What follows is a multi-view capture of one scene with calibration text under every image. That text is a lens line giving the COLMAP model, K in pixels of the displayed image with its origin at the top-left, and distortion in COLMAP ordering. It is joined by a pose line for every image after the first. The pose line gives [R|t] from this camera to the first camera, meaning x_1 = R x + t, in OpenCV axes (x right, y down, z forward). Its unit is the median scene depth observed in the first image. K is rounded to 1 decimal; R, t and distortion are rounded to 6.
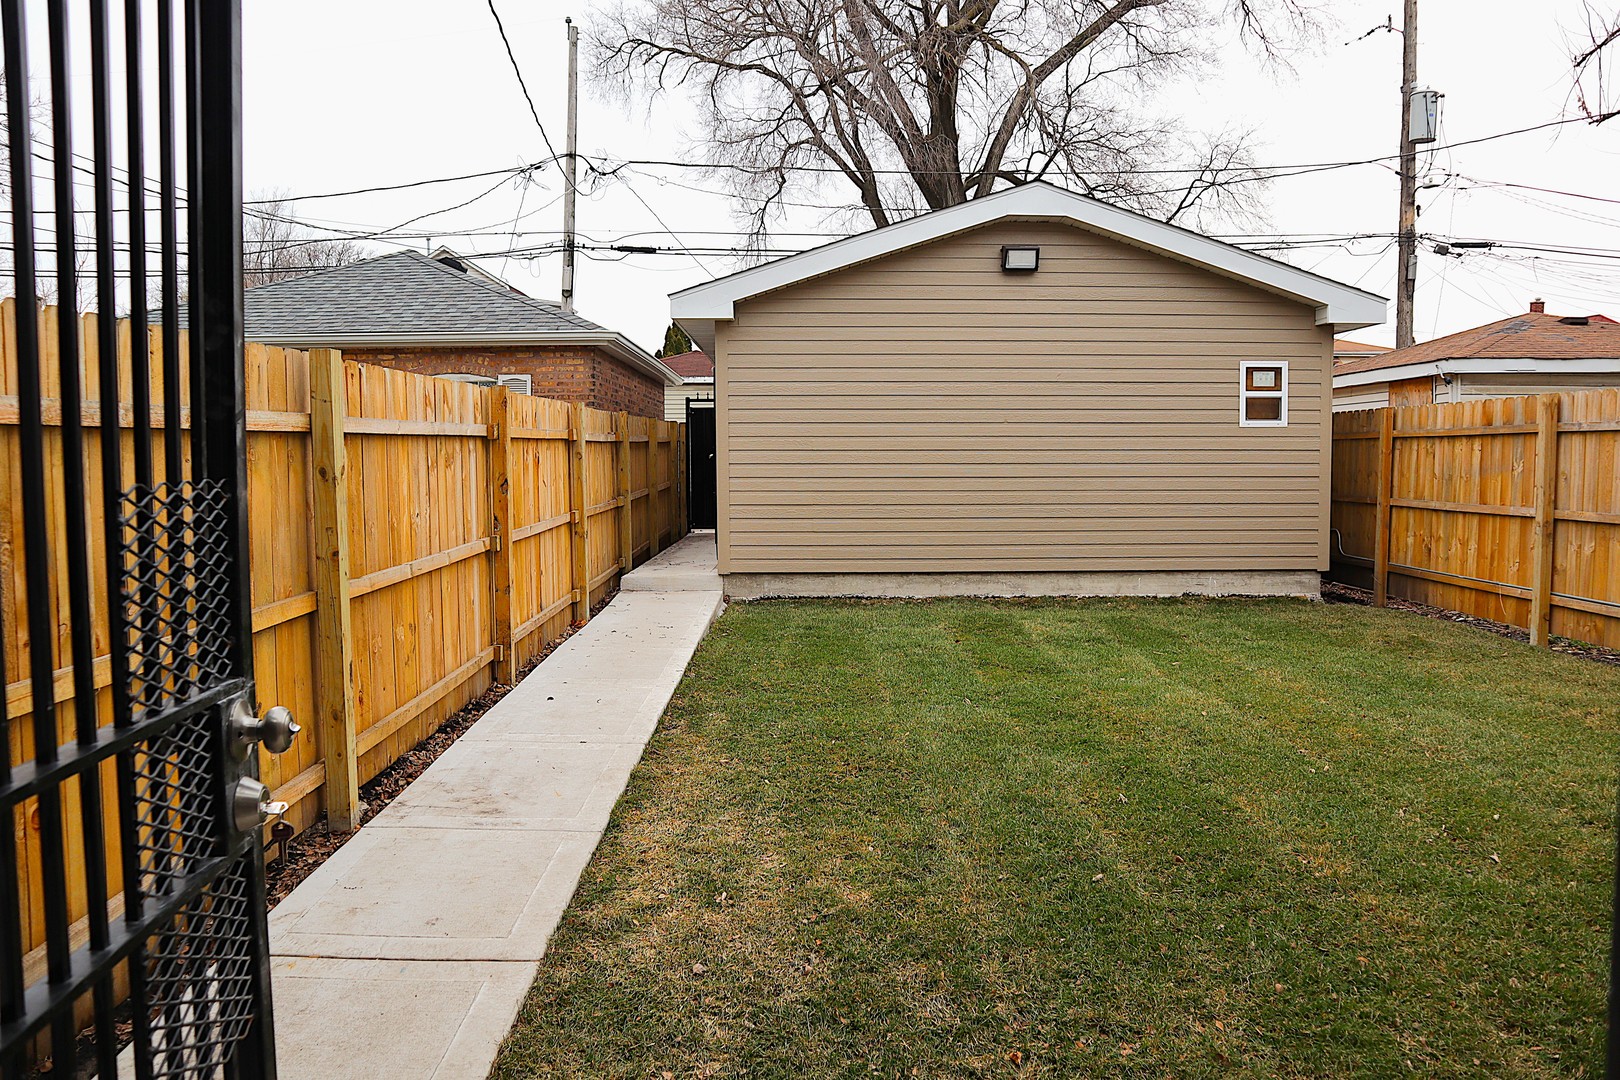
lens RADIAL K [[1110.8, 0, 810.0], [0, 1110.8, 540.0], [0, 0, 1]] dist [-0.128609, 0.072558]
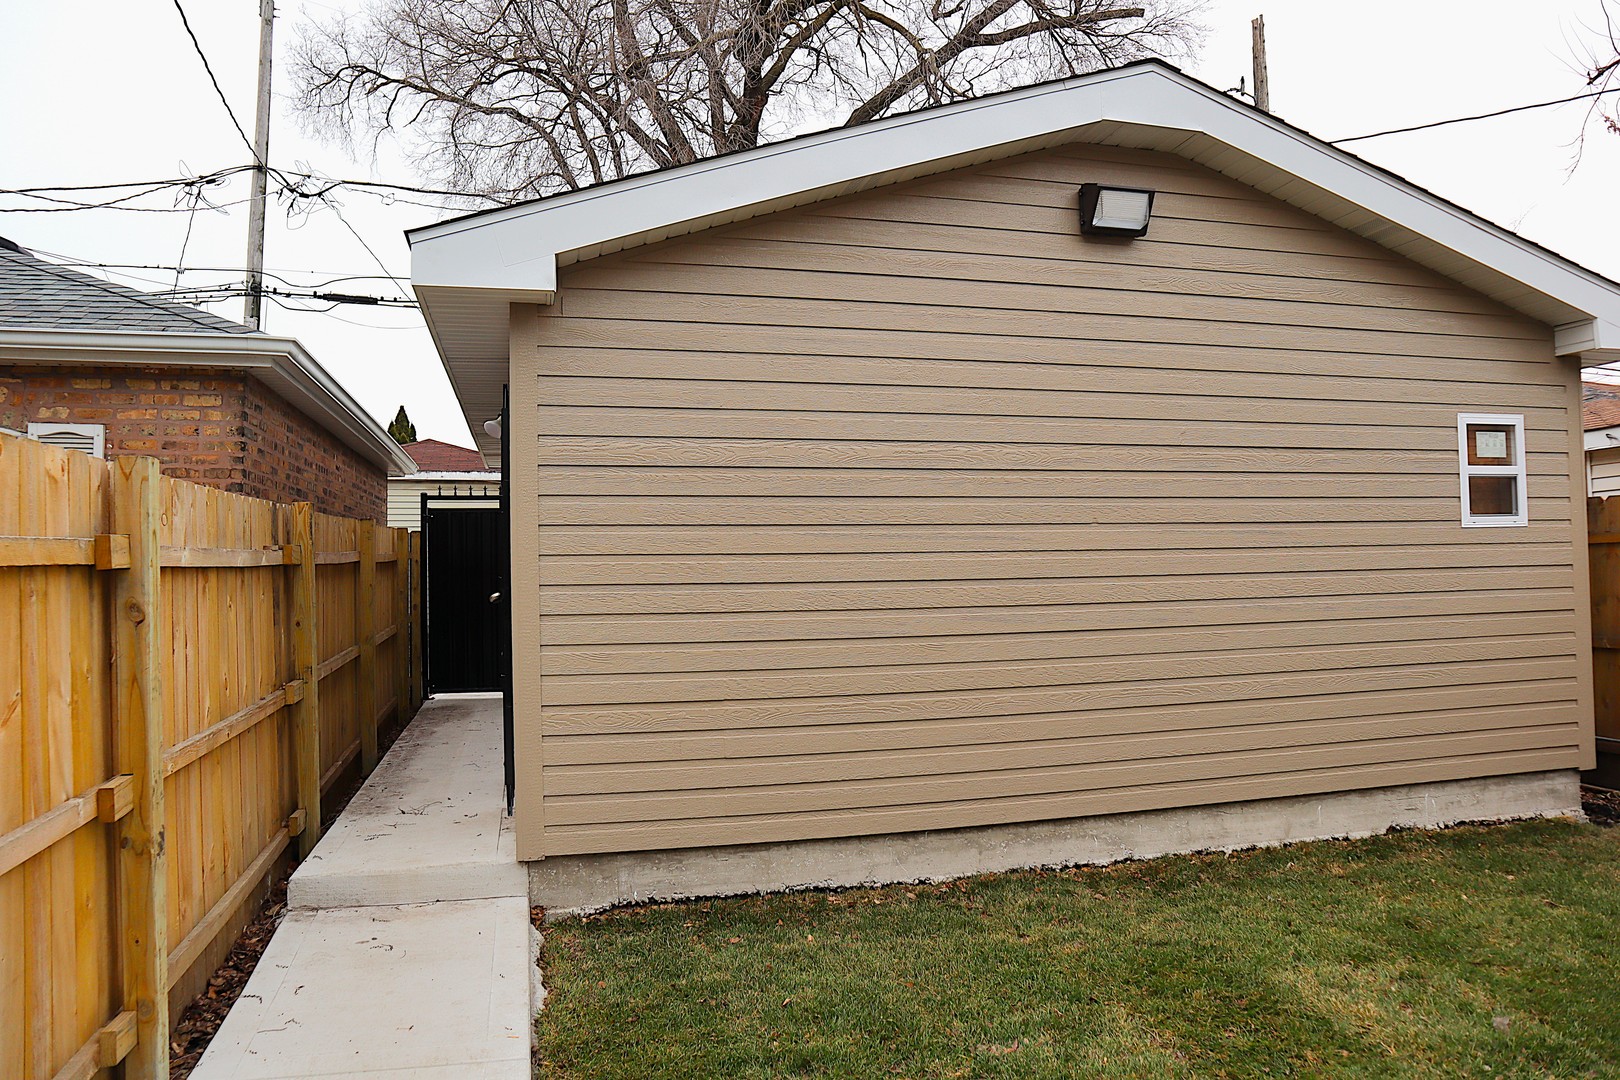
lens RADIAL K [[1123.4, 0, 810.8], [0, 1123.4, 518.9], [0, 0, 1]] dist [-0.119518, 0.079279]
pose [[0.971474, -0.000070, 0.237148, -0.072272], [0.028326, 0.992875, -0.115744, -0.050964], [-0.235450, 0.119160, 0.964554, 0.520640]]
